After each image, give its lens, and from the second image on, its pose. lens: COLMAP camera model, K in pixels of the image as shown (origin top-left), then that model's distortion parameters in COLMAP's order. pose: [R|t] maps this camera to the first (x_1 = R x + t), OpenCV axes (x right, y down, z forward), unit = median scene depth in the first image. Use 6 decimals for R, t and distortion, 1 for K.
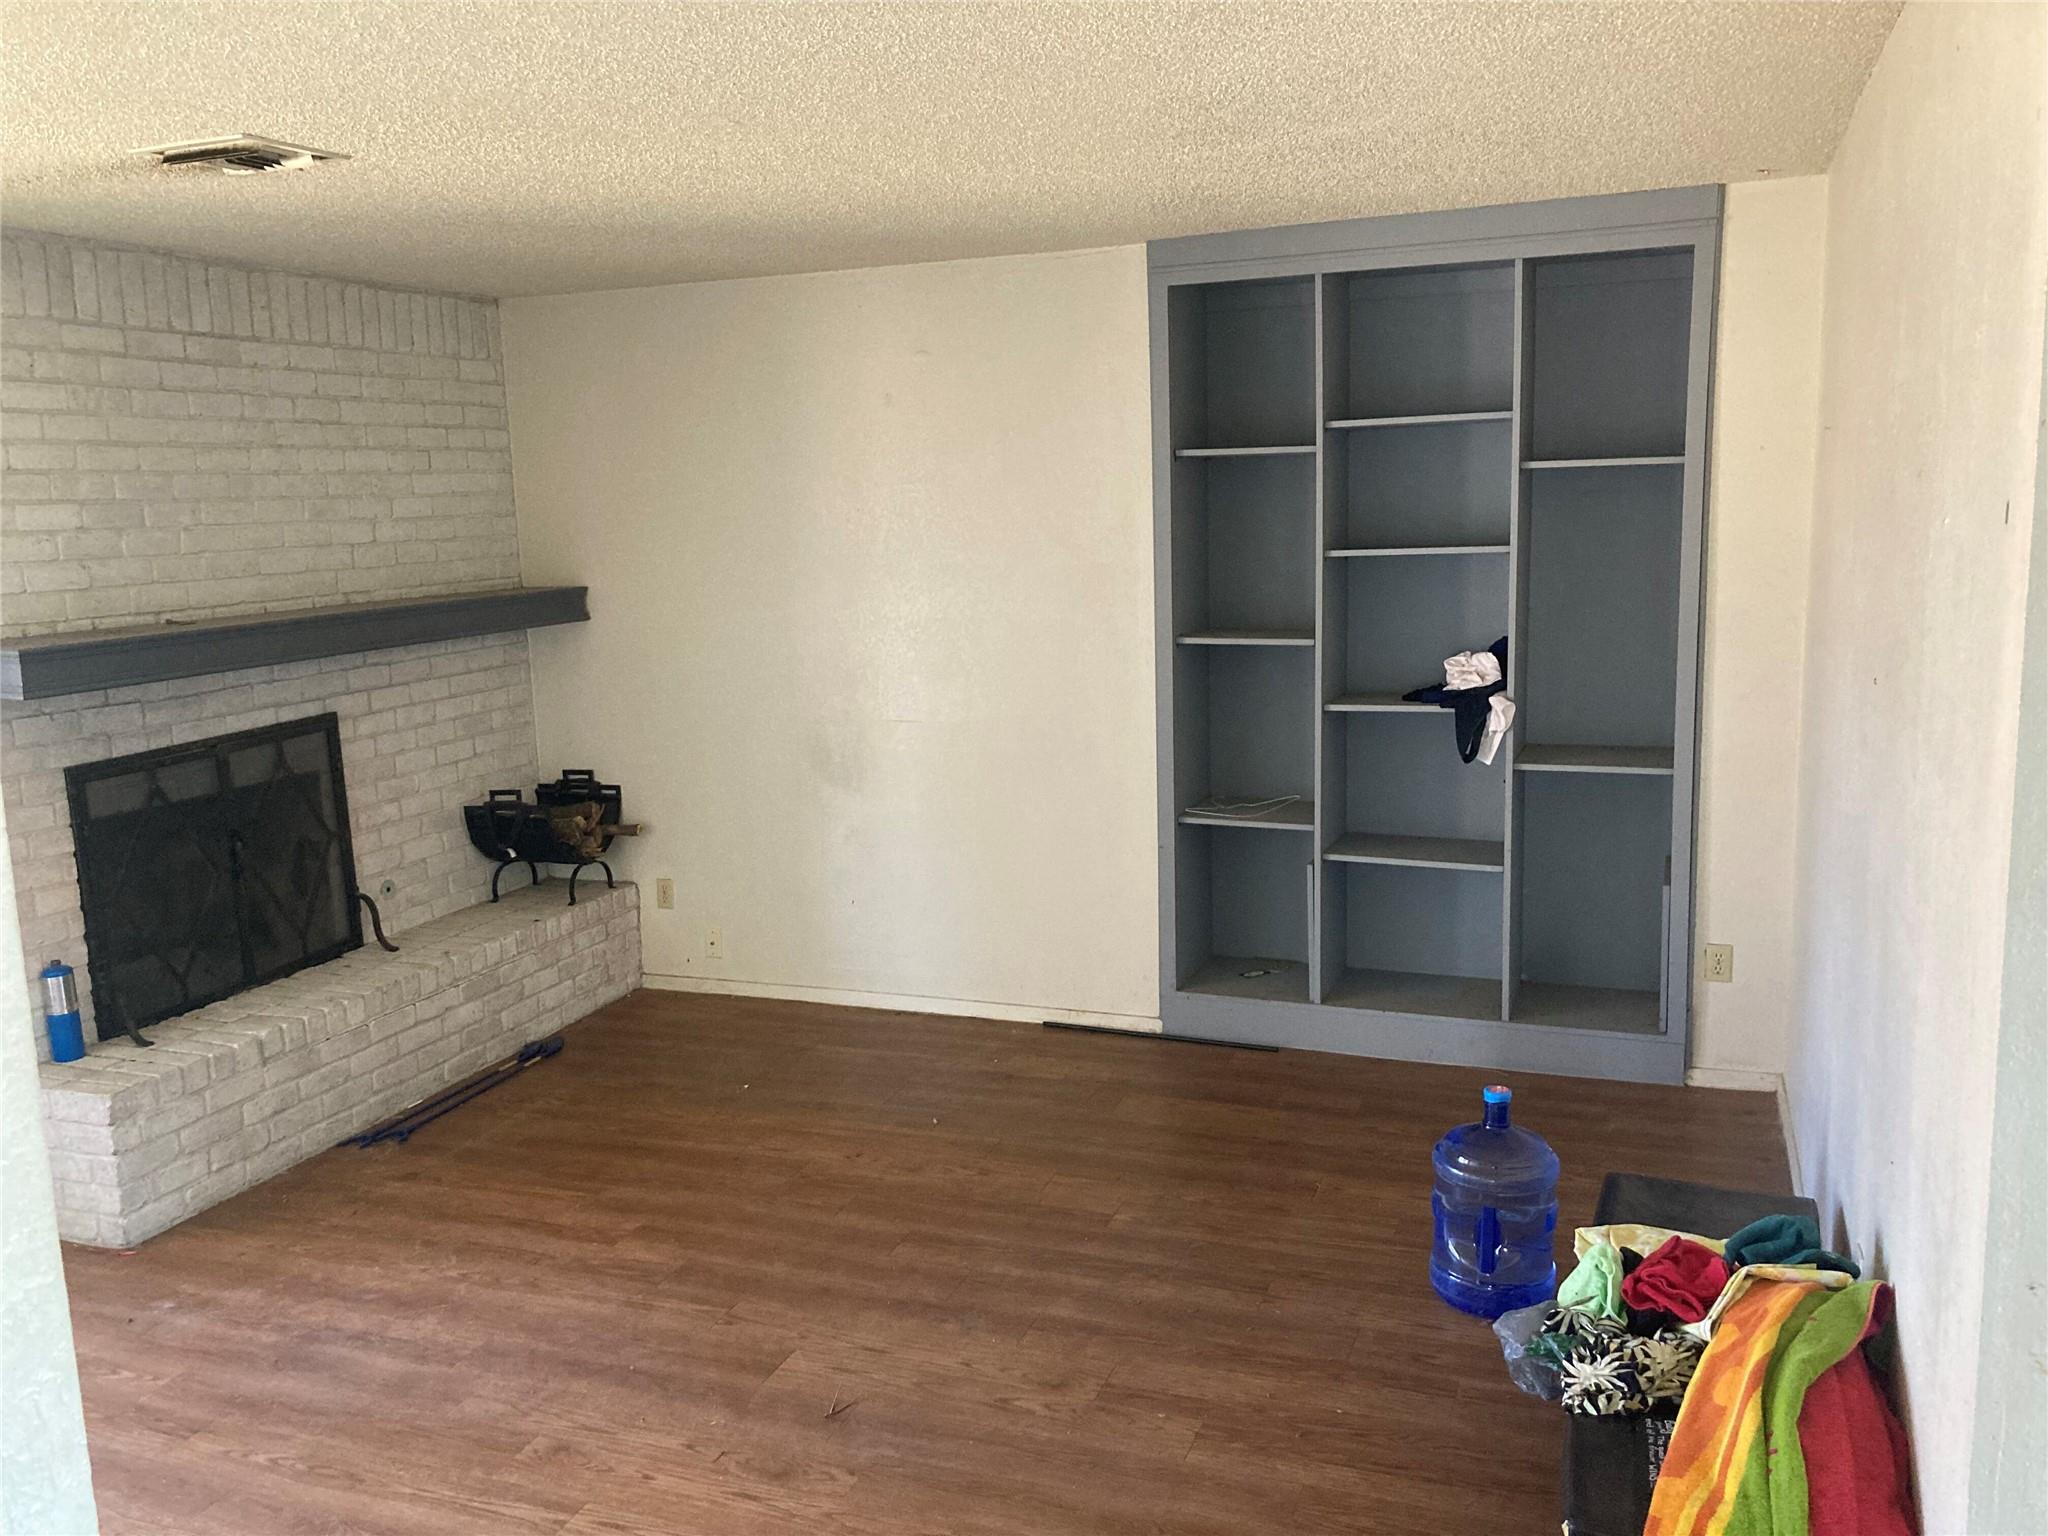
lens RADIAL K [[1685.9, 0, 1013.7], [0, 1685.9, 752.5], [0, 0, 1]] dist [0.076608, -0.067642]
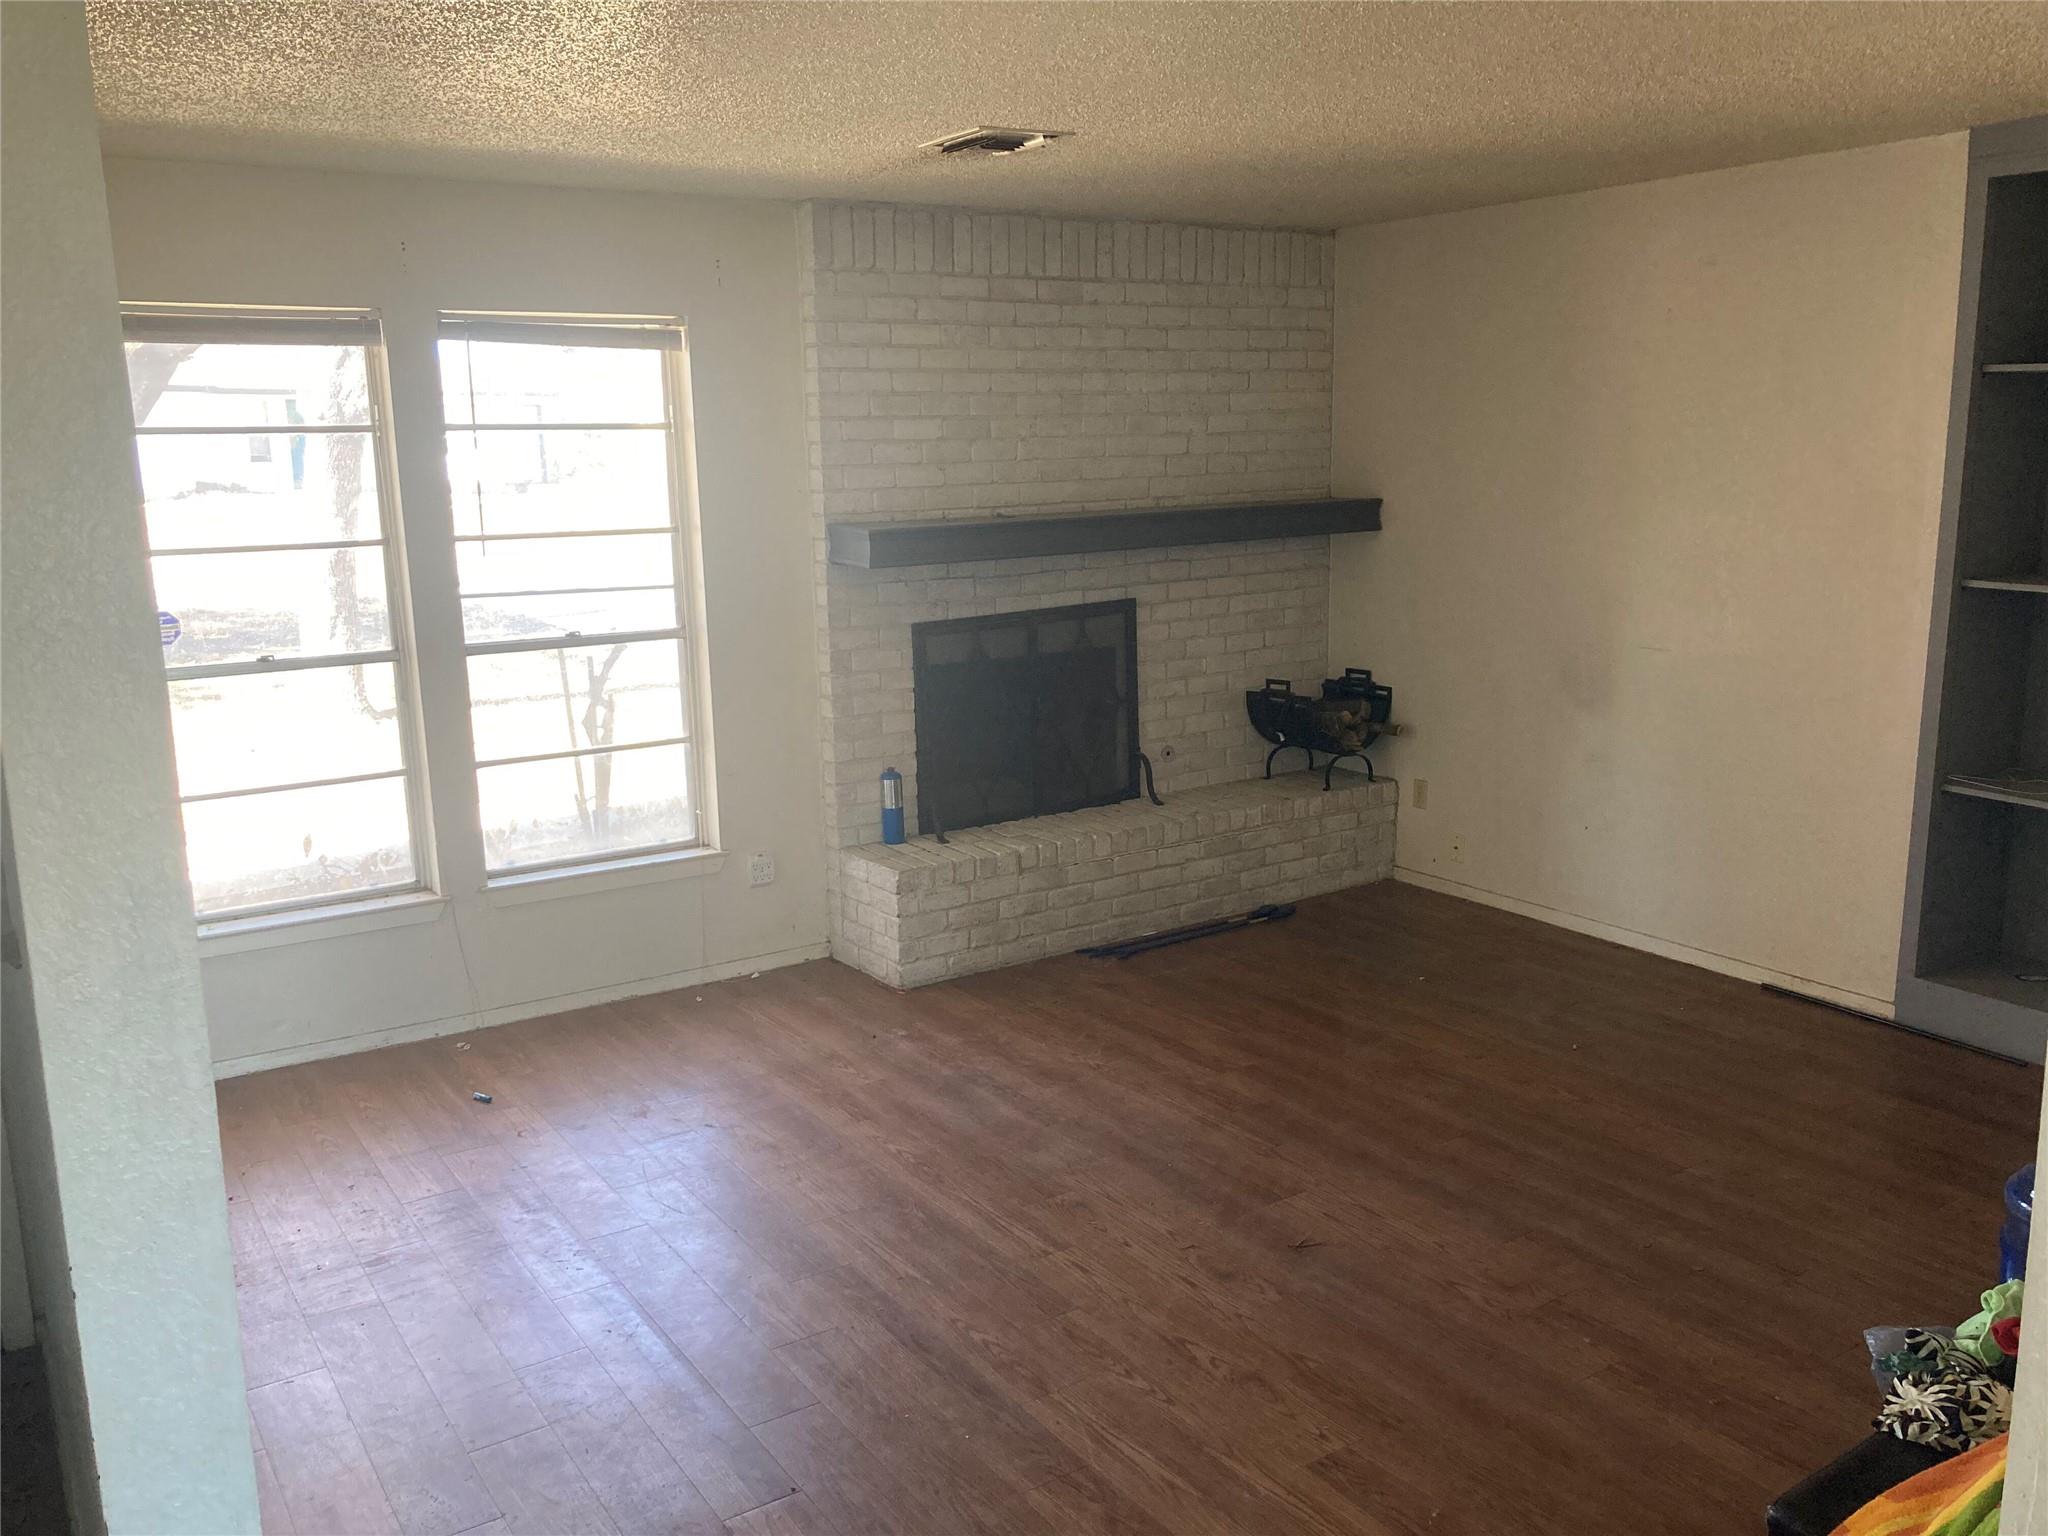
lens RADIAL K [[1685.9, 0, 1031.5], [0, 1685.9, 751.3], [0, 0, 1]] dist [0.076608, -0.067642]
pose [[0.824334, 0.125300, -0.552063, 0.237310], [-0.097047, 0.992039, 0.080250, -0.005893], [0.557724, -0.012576, 0.829931, -0.016397]]
